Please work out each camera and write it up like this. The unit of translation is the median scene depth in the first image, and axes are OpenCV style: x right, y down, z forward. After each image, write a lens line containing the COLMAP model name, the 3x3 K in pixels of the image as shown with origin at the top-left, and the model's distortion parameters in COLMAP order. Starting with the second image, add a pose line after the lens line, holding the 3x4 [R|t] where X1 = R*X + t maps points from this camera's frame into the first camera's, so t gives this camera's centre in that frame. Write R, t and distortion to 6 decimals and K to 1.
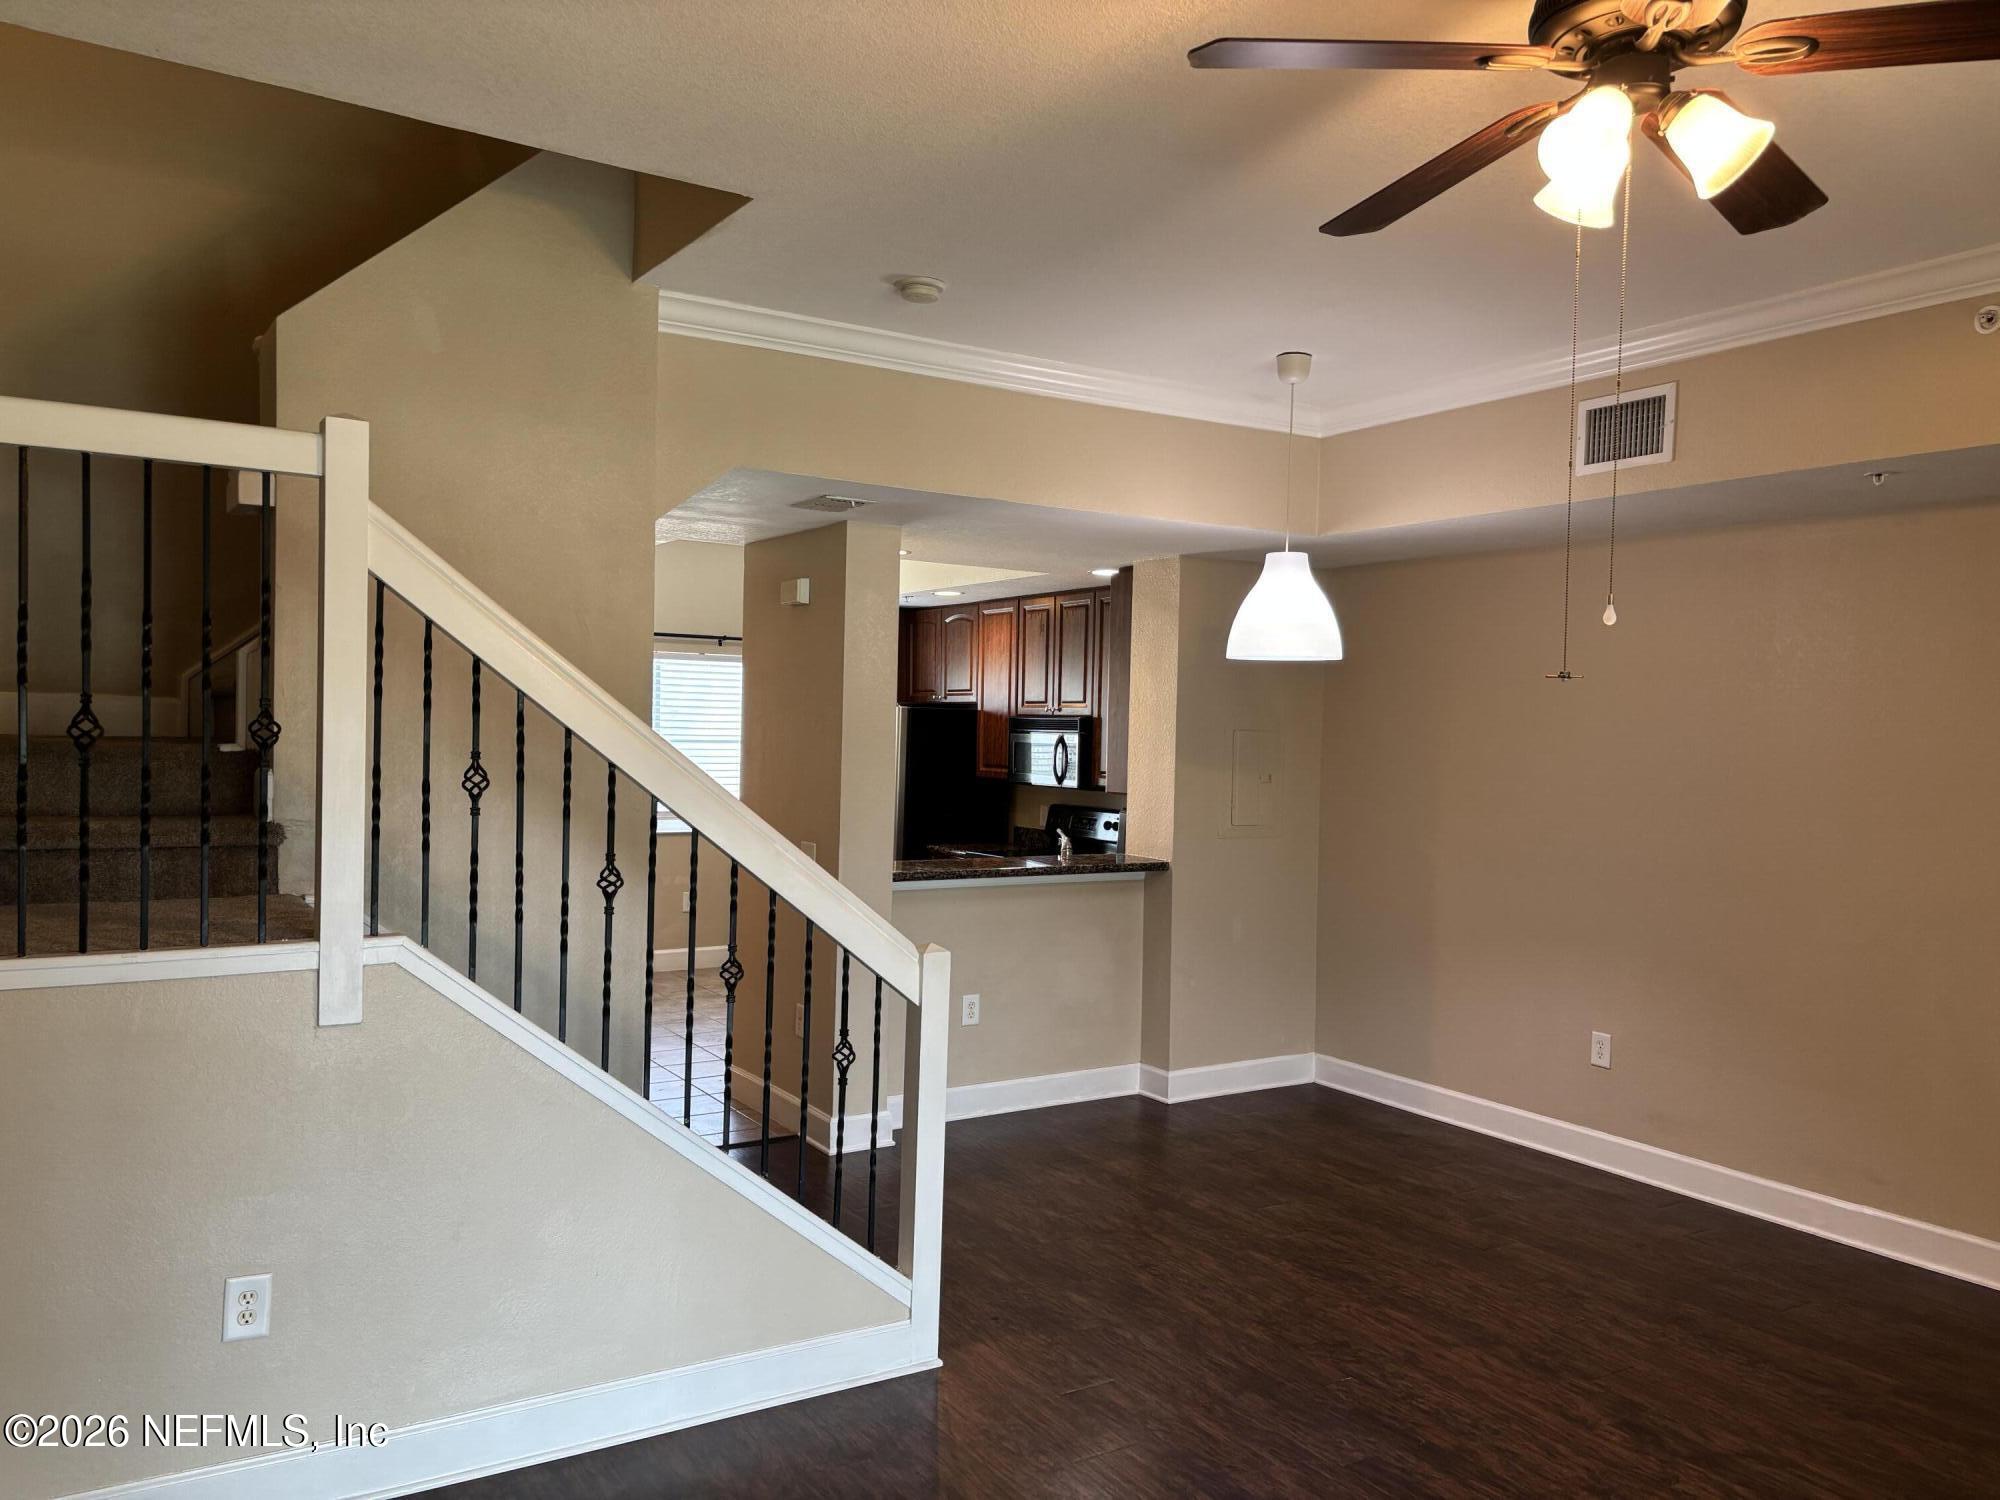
lens RADIAL K [[1509.2, 0, 1004.1], [0, 1509.2, 752.9], [0, 0, 1]] dist [0.024734, -0.007154]
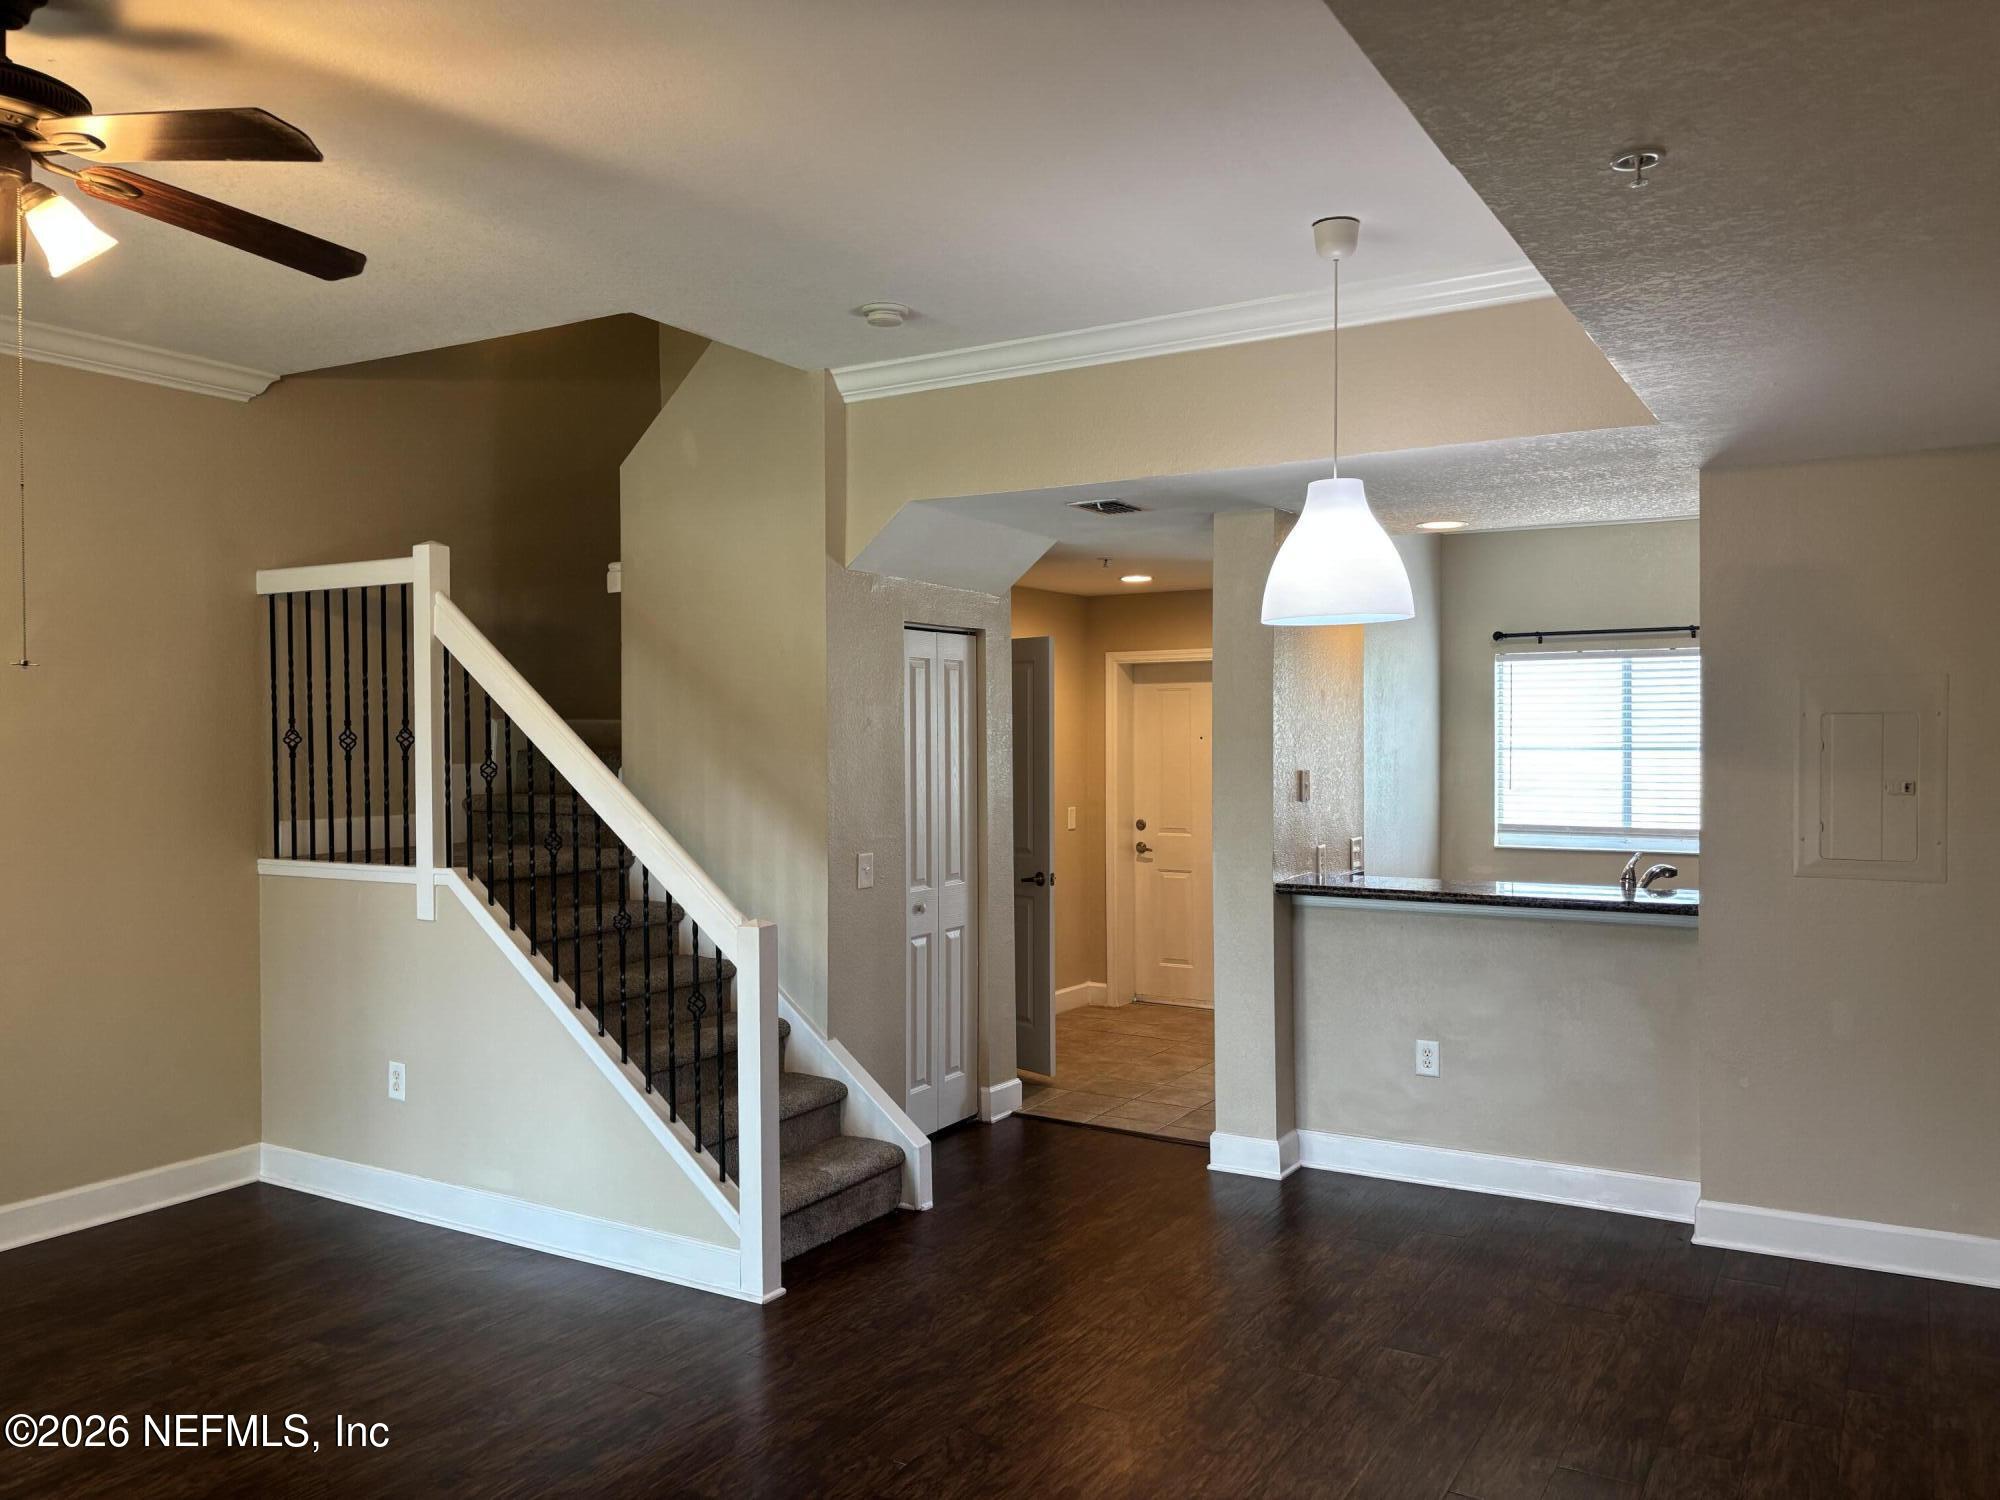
lens RADIAL K [[1509.2, 0, 1003.9], [0, 1509.2, 752.6], [0, 0, 1]] dist [0.024734, -0.007154]
pose [[0.451257, -0.015354, -0.892262, 0.790890], [0.000209, 0.999854, -0.017100, 0.017773], [0.892394, 0.007530, 0.451195, 0.506612]]
